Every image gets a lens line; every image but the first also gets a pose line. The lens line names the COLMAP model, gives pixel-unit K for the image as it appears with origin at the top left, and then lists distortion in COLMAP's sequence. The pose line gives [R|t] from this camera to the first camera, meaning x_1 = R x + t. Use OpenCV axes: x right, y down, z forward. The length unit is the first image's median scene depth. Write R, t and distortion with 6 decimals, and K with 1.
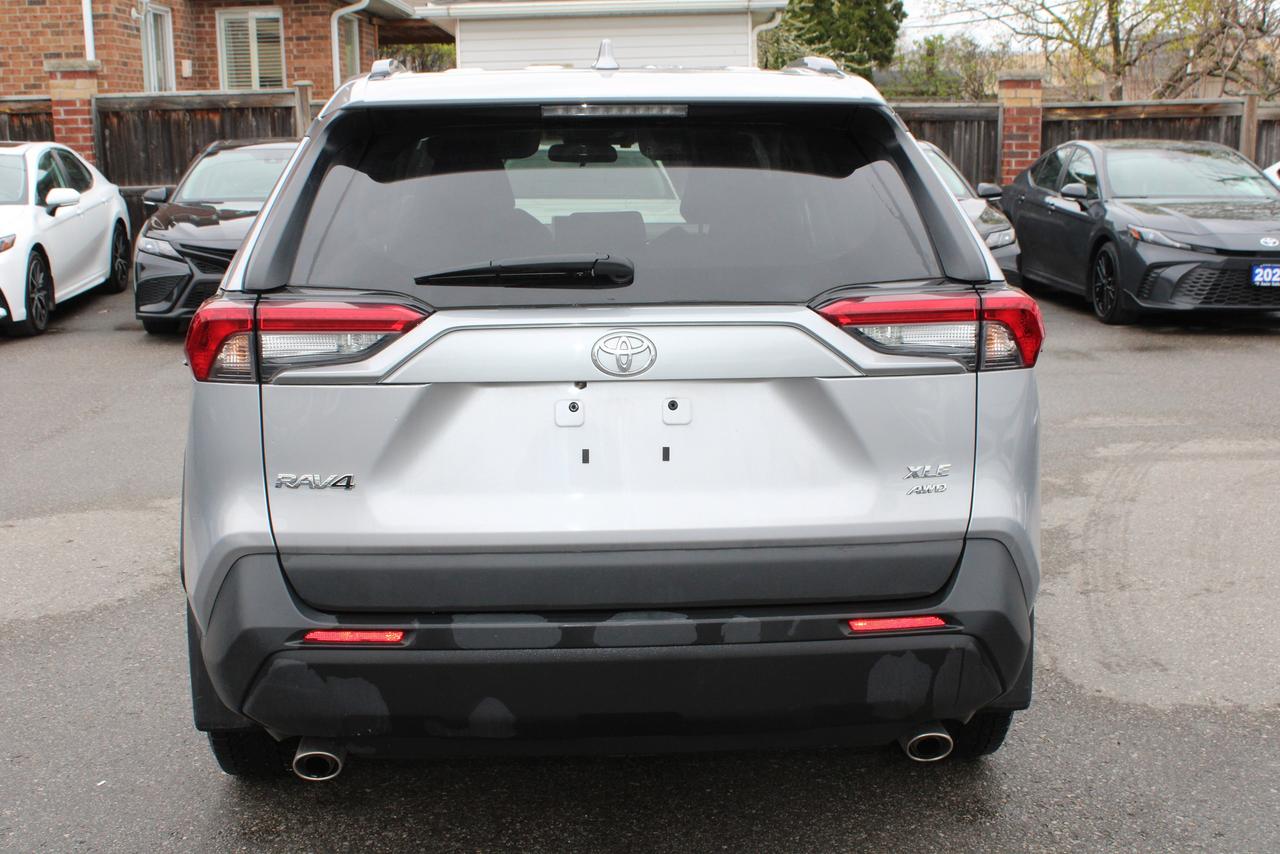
lens RADIAL K [[1644.8, 0, 641.7], [0, 1644.8, 431.1], [0, 0, 1]] dist [-0.055207, 0.000000]
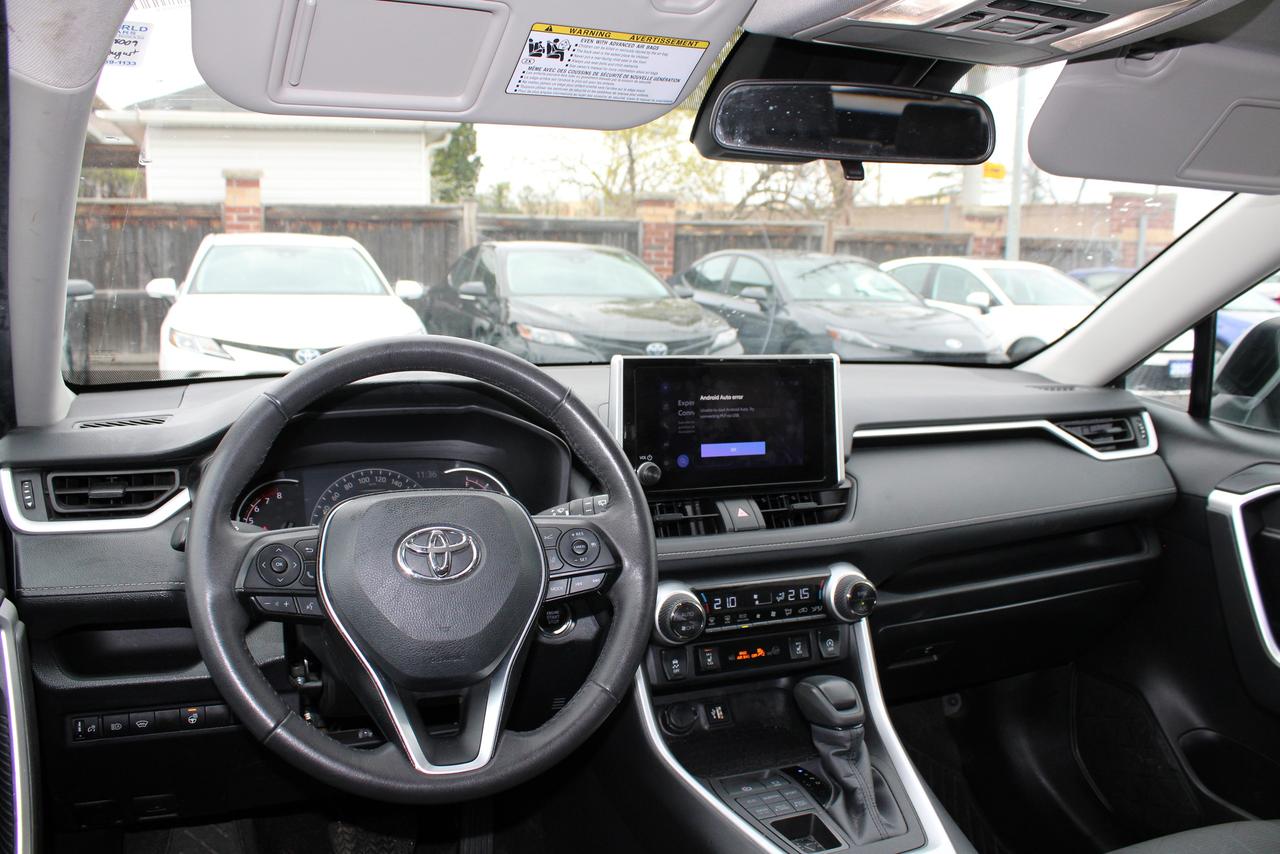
lens RADIAL K [[1059.3, 0, 612.4], [0, 1059.3, 414.9], [0, 0, 1]] dist [-0.171186, 0.131514]
pose [[0.947608, -0.020017, 0.318809, -0.158662], [0.029809, 0.999221, -0.025866, -0.150992], [-0.318043, 0.034014, 0.947466, 1.091318]]
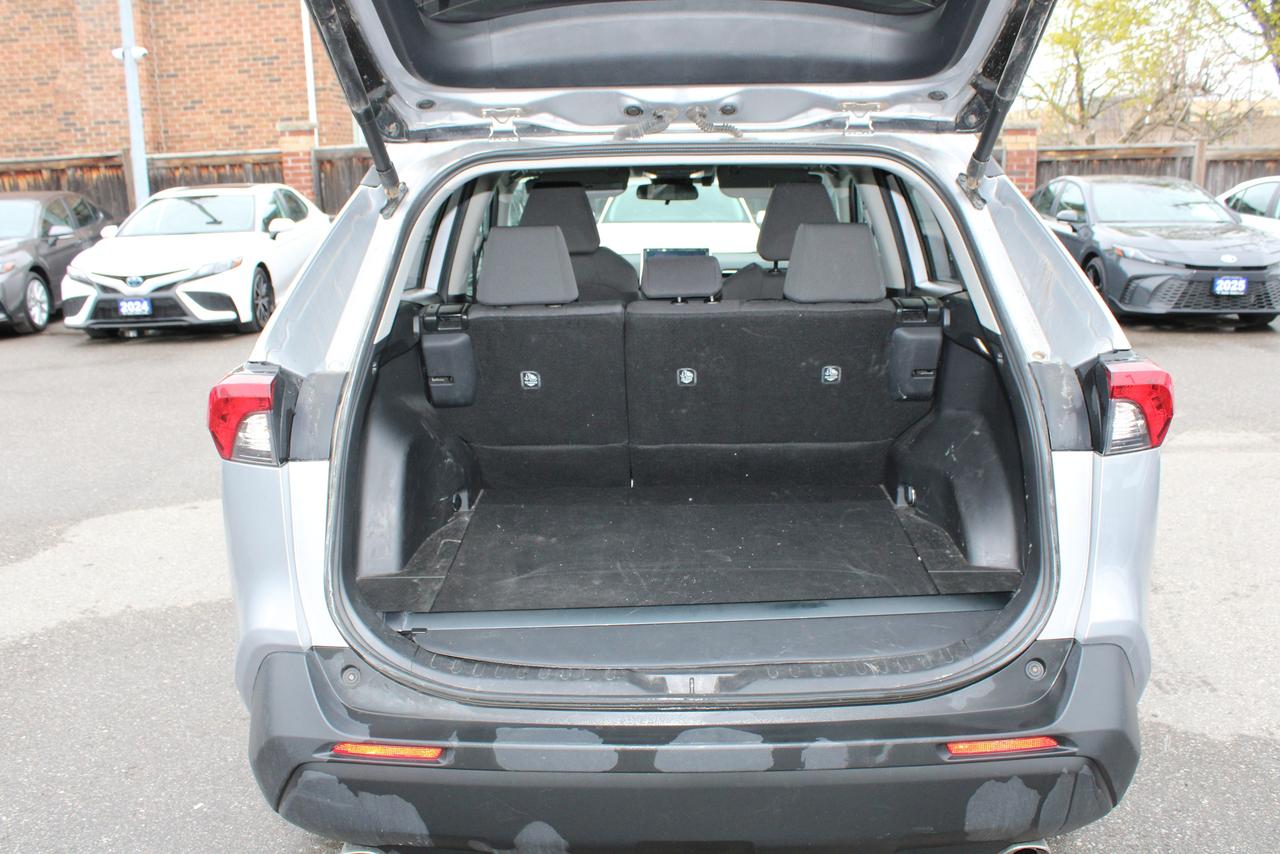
lens RADIAL K [[1165.0, 0, 633.0], [0, 1165.0, 423.2], [0, 0, 1]] dist [-0.130185, 0.097666]
pose [[0.996849, 0.006147, -0.079085, 0.004713], [-0.003343, 0.999362, 0.035545, -0.053830], [0.079253, -0.035168, 0.996234, 0.276613]]
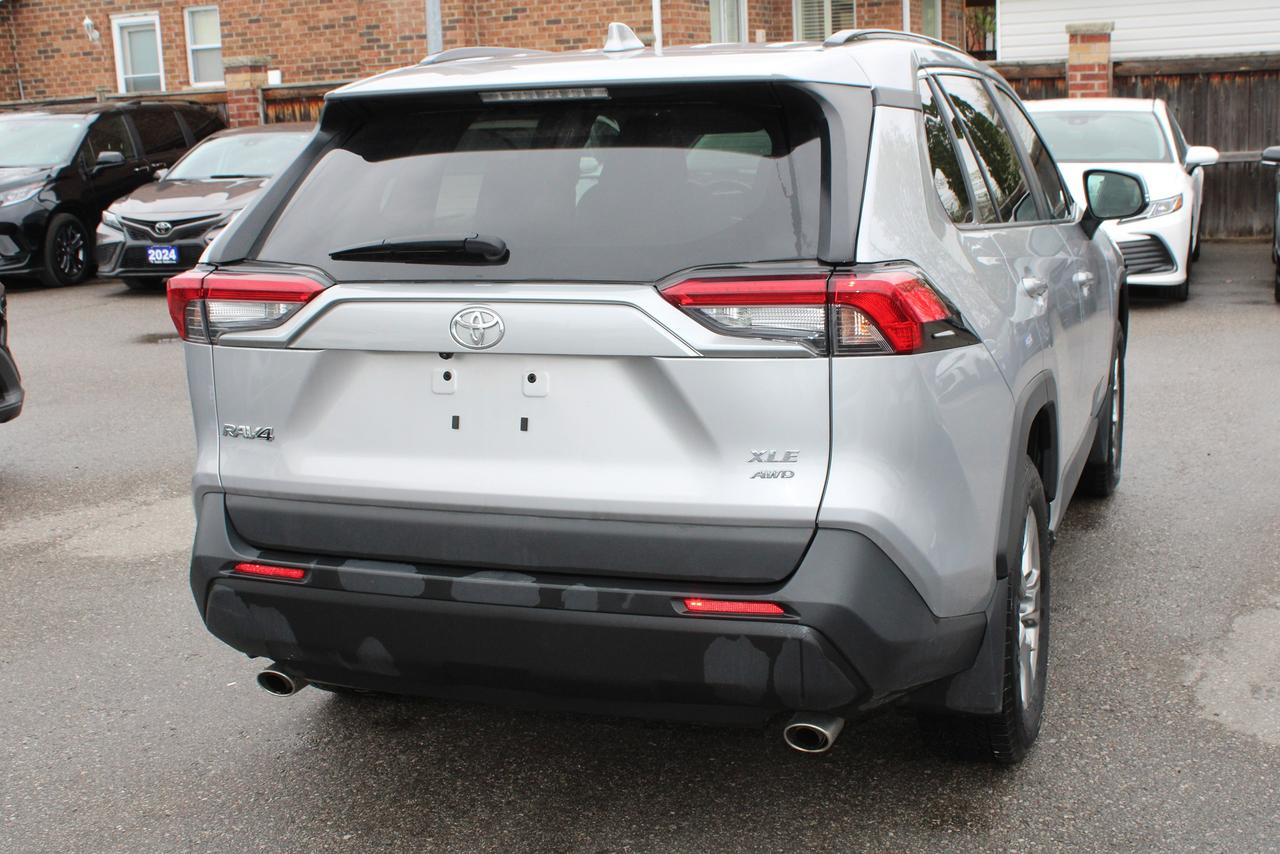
lens RADIAL K [[1644.8, 0, 637.4], [0, 1644.8, 429.7], [0, 0, 1]] dist [-0.055207, 0.000000]
pose [[0.915591, 0.054611, -0.398384, 0.353504], [-0.045657, 0.998447, 0.031938, -0.013761], [0.399509, -0.011053, 0.916662, 0.046862]]
